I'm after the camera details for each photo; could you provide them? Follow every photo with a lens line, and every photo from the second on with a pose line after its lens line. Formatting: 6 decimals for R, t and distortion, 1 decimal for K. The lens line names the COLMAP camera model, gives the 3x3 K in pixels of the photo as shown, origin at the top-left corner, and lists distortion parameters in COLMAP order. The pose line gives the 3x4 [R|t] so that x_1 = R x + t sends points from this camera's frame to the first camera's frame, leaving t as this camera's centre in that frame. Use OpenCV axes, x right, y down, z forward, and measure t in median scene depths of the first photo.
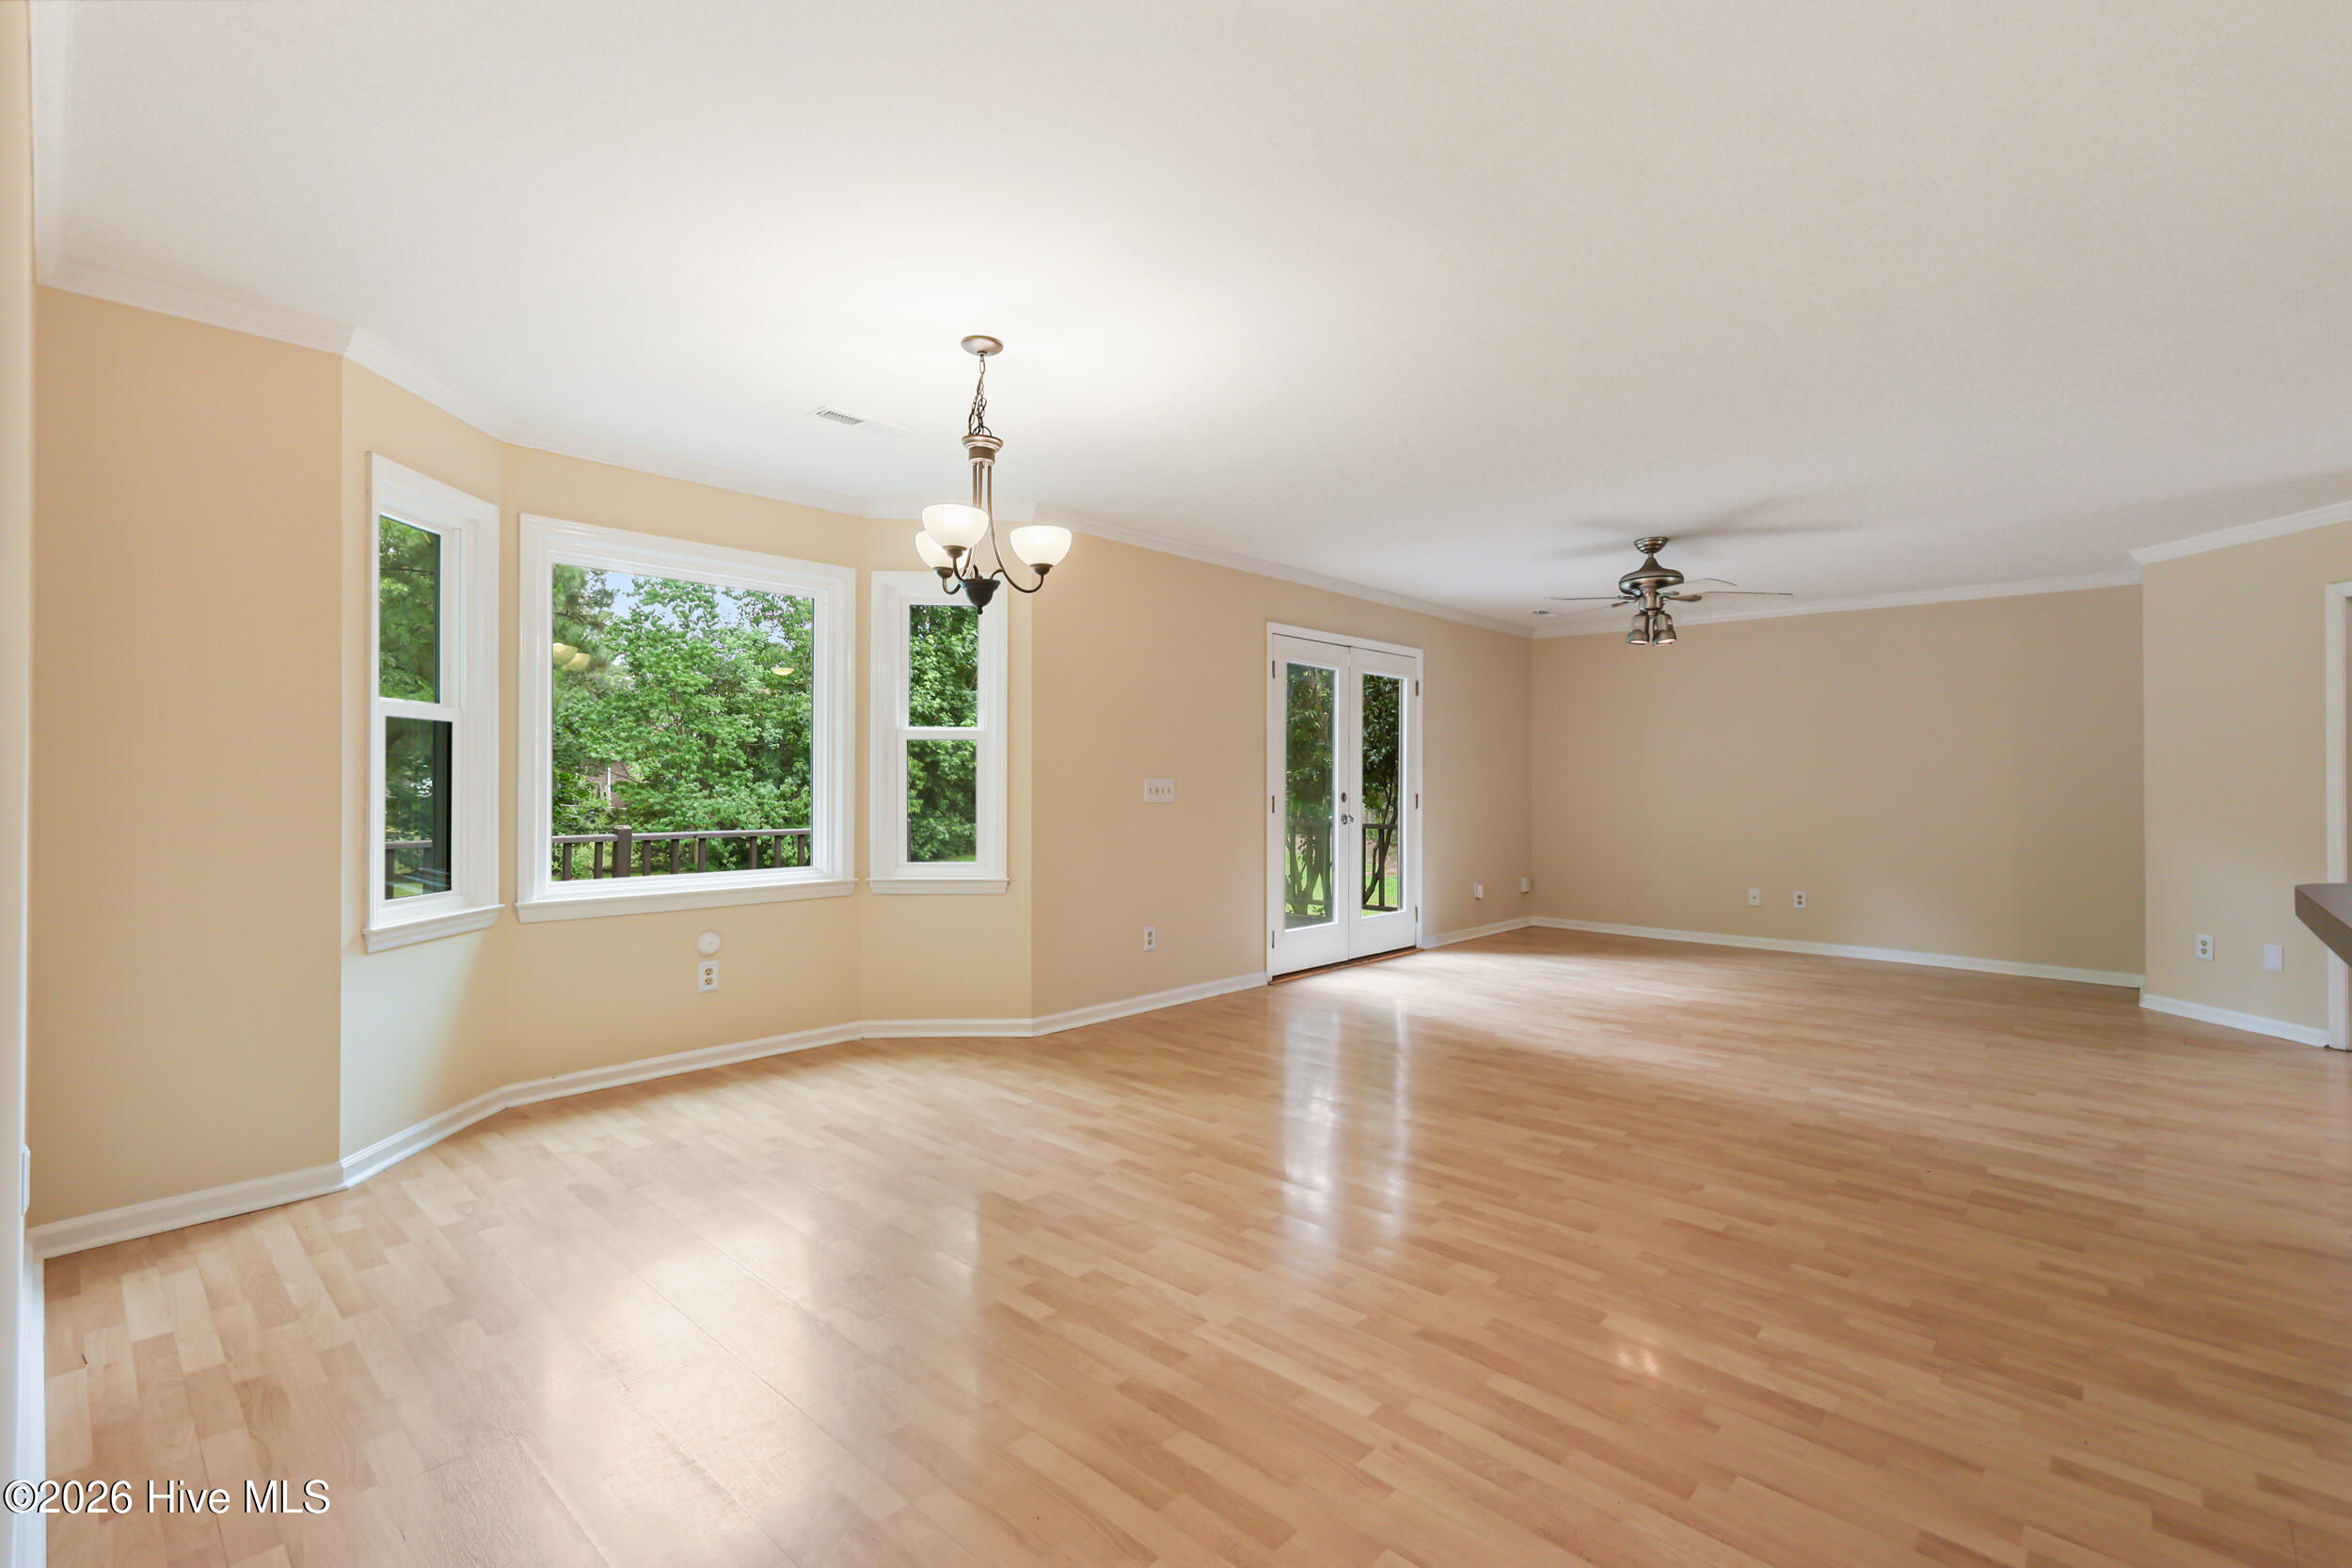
lens RADIAL K [[1049.7, 0, 1176.0], [0, 1049.7, 772.0], [0, 0, 1]] dist [0.007267, -0.001031]
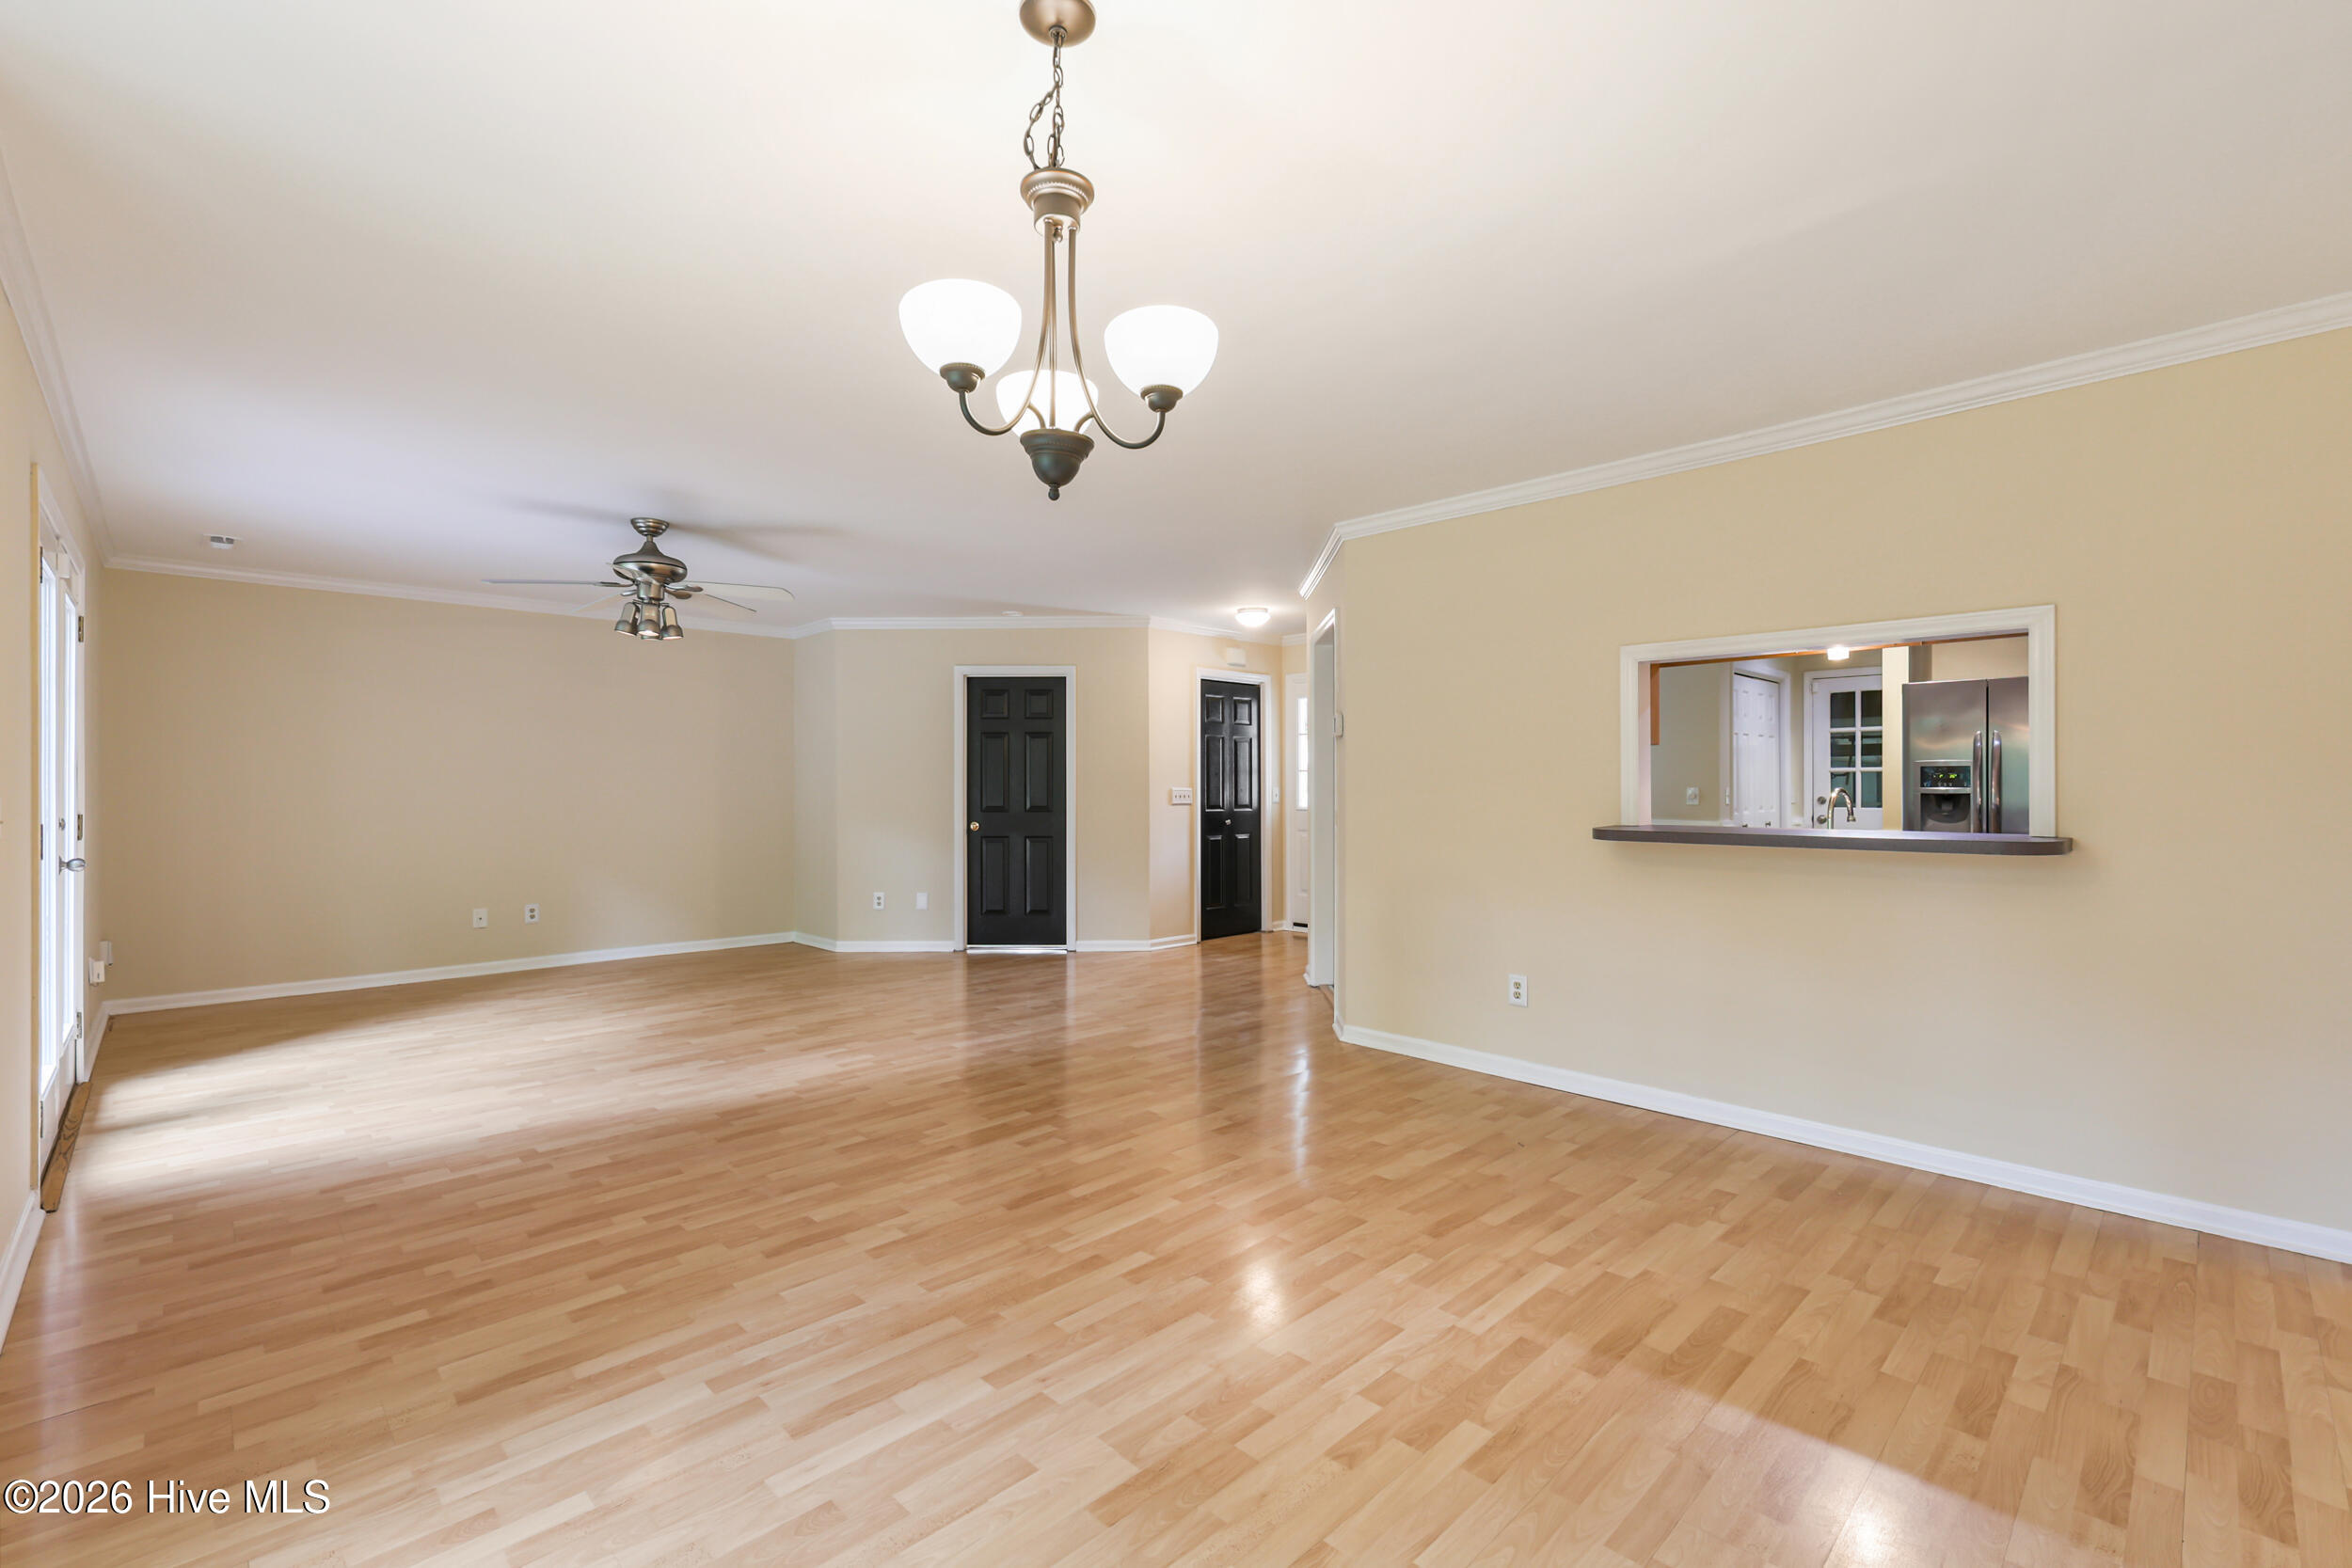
lens RADIAL K [[1023.6, 0, 1180.1], [0, 1023.6, 777.6], [0, 0, 1]] dist [0.002008, 0.000322]
pose [[0.048173, 0.004985, 0.998827, -0.588902], [-0.006949, 0.999965, -0.004655, -0.000991], [-0.998815, -0.006716, 0.048206, 0.736749]]
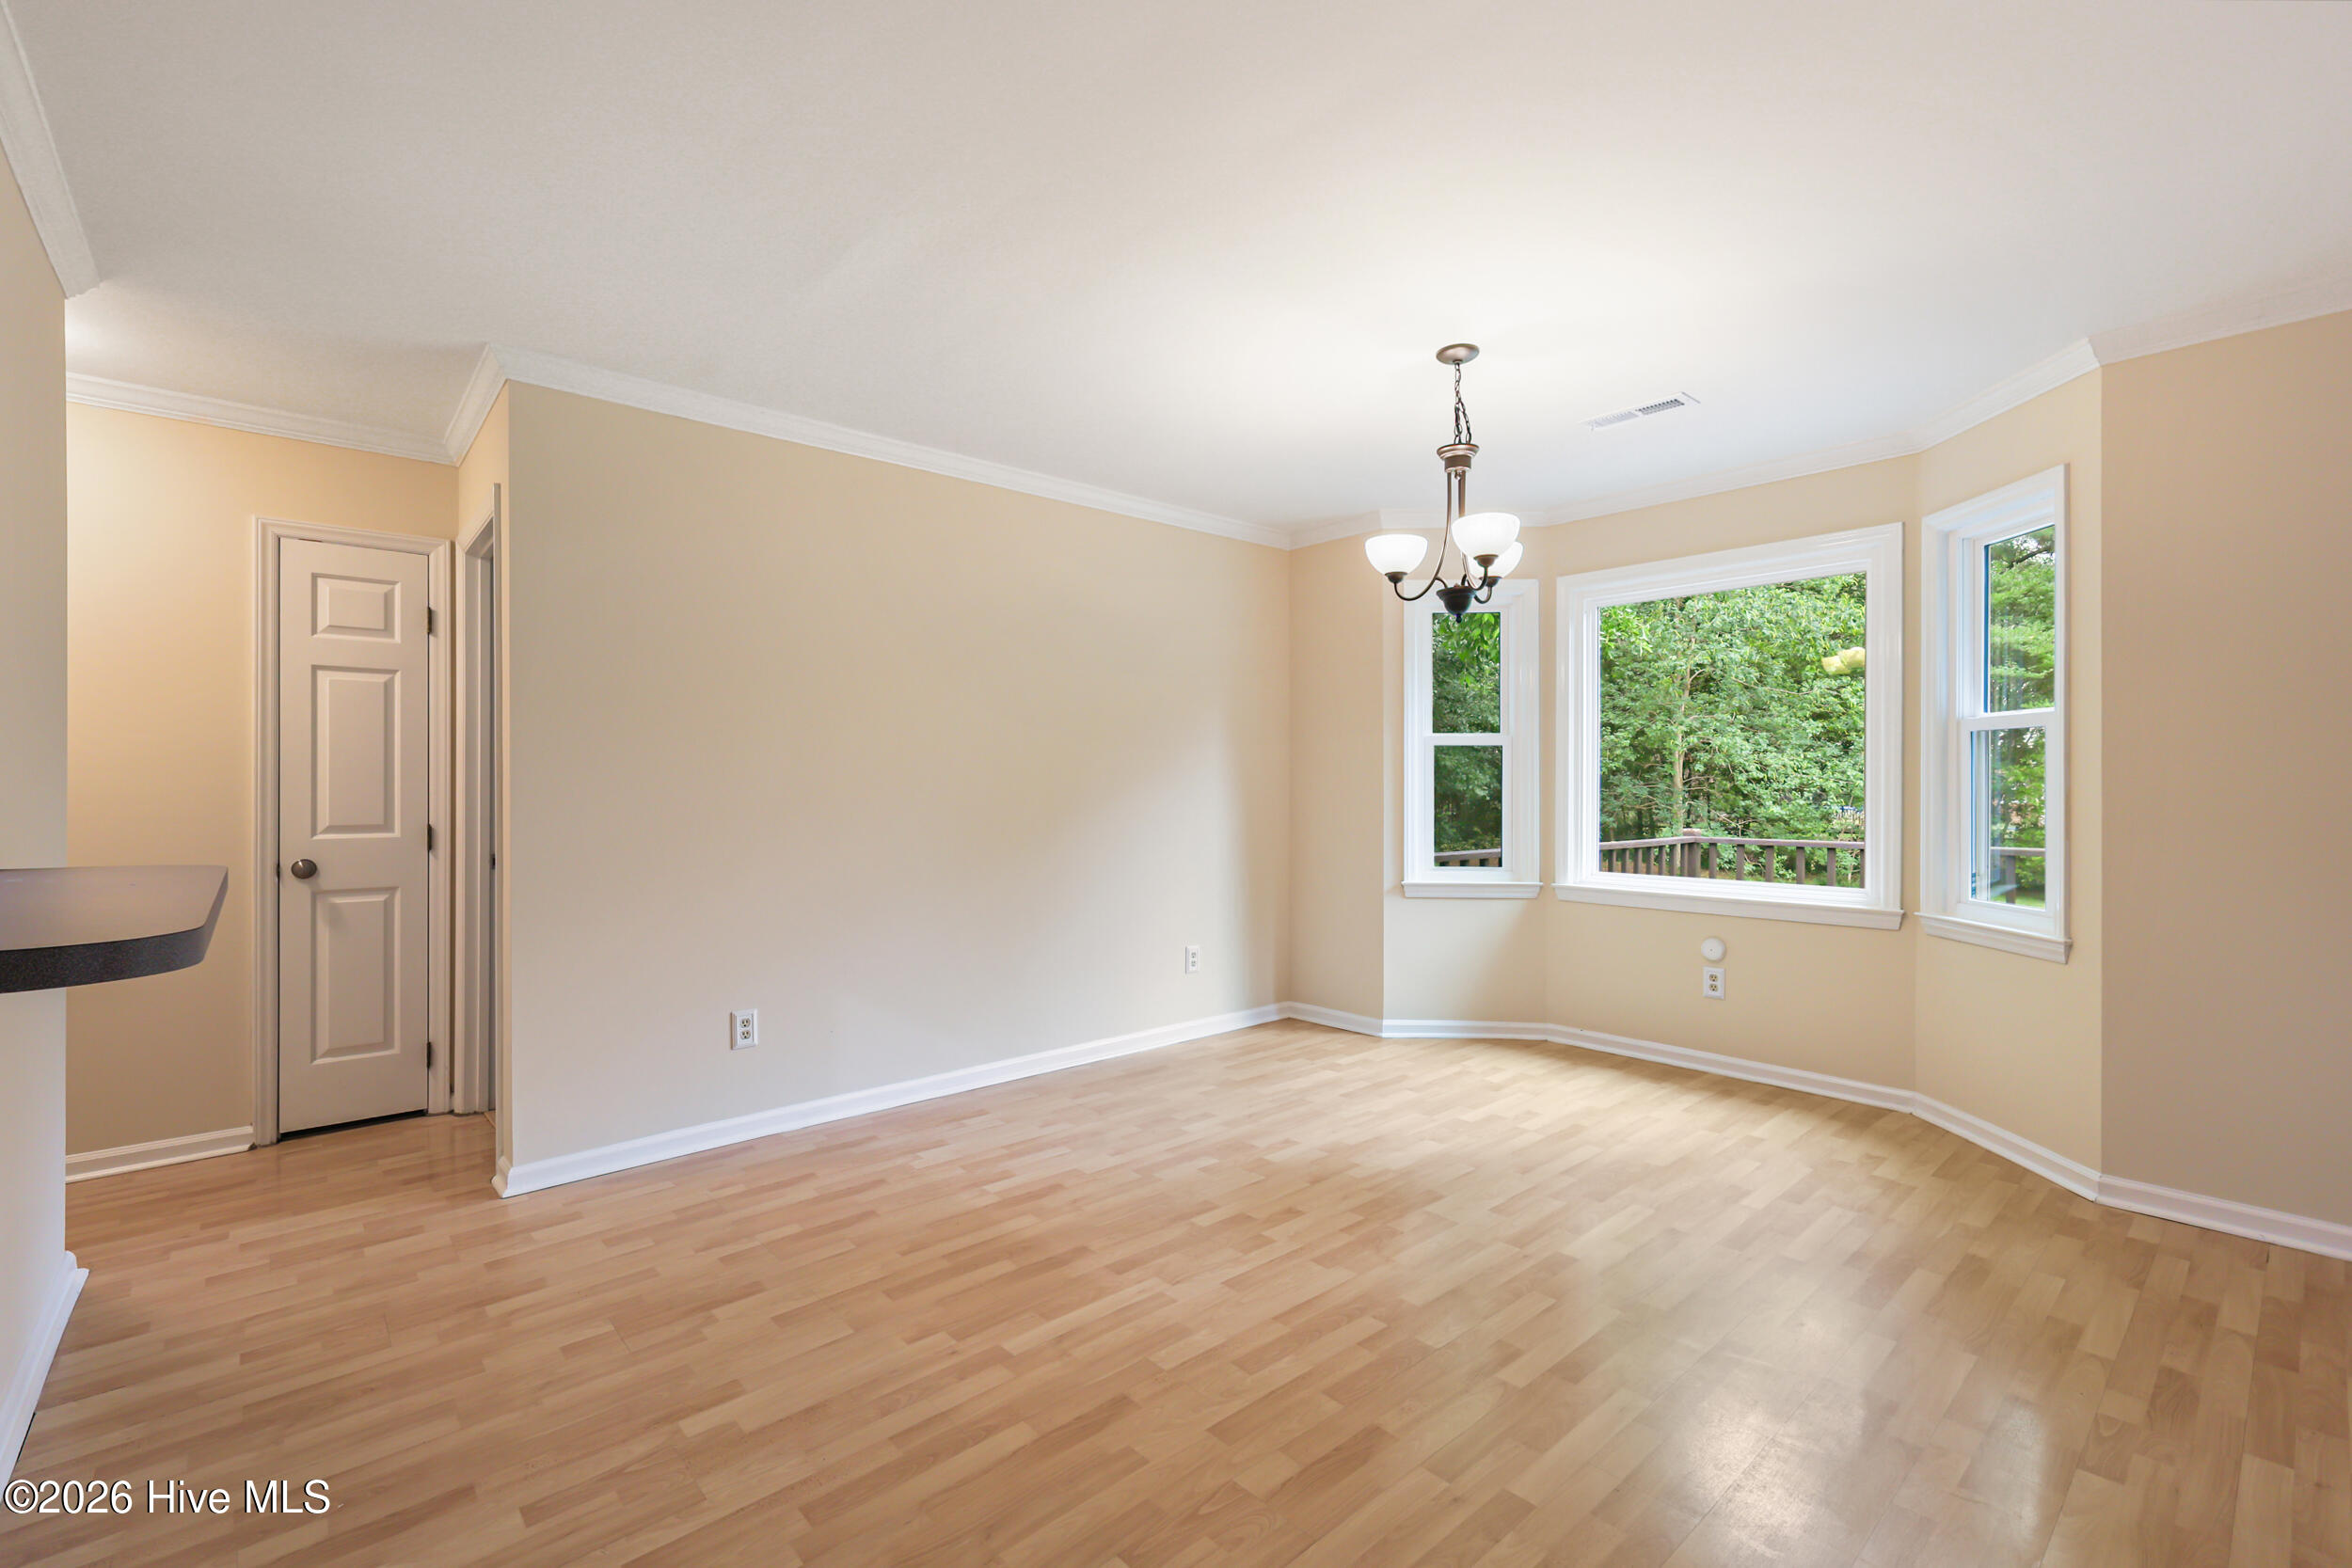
lens RADIAL K [[1023.6, 0, 1188.7], [0, 1023.6, 791.2], [0, 0, 1]] dist [0.002008, 0.000322]
pose [[-0.085585, 0.002357, -0.996328, 0.654002], [0.010266, 0.999946, 0.001484, 0.005908], [0.996278, -0.010101, -0.085605, 0.671476]]
